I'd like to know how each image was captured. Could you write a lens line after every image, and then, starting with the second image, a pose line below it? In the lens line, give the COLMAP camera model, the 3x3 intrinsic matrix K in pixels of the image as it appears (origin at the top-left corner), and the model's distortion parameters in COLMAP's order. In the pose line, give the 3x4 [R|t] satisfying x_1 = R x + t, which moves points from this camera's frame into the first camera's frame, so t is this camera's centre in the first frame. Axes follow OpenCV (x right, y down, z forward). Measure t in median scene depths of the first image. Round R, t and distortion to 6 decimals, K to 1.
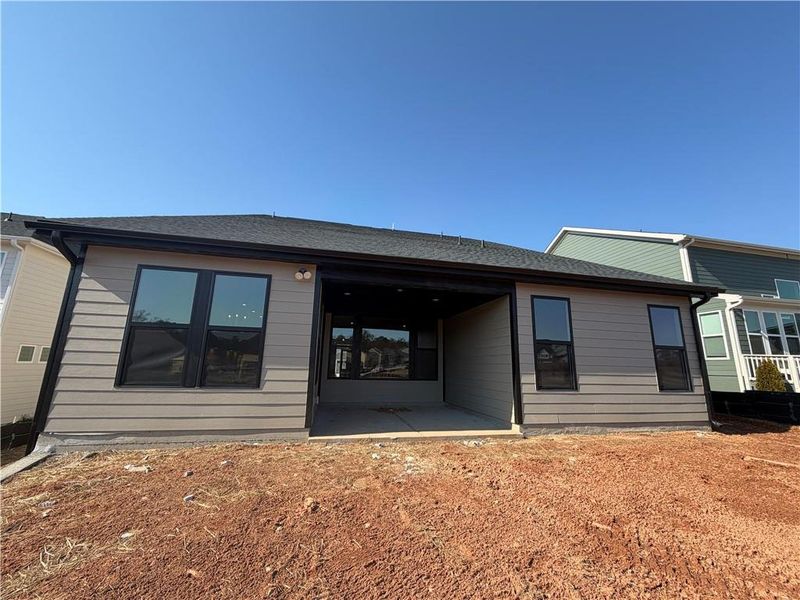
lens RADIAL K [[316.0, 0, 400.0], [0, 316.0, 300.0], [0, 0, 1]] dist [-0.001363, -0.000005]
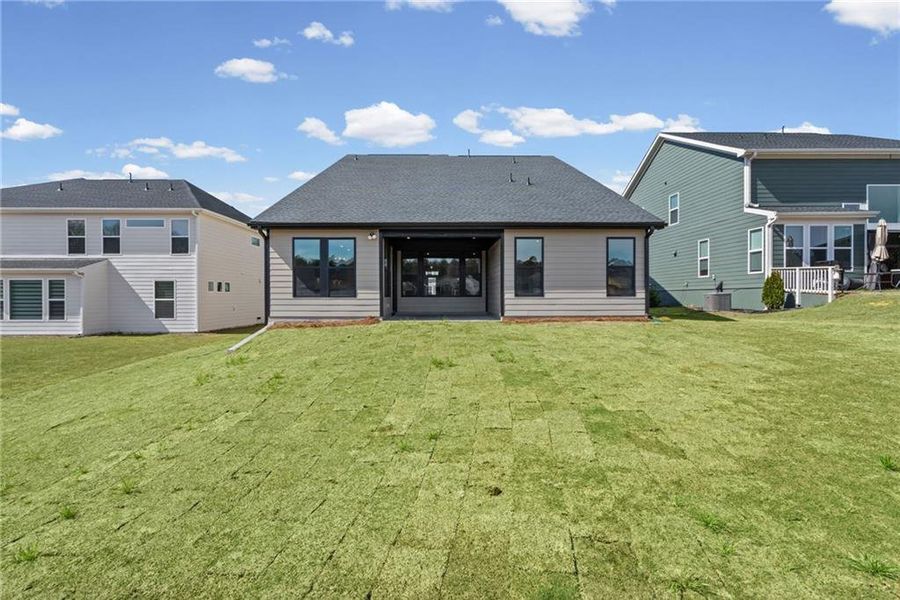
lens RADIAL K [[409.8, 0, 445.9], [0, 409.8, 291.5], [0, 0, 1]] dist [-0.000284, 0.000946]
pose [[0.976362, -0.027134, -0.214433, 0.491951], [0.068238, 0.980046, 0.186691, -0.147015], [0.205089, -0.196911, 0.958731, -1.003905]]
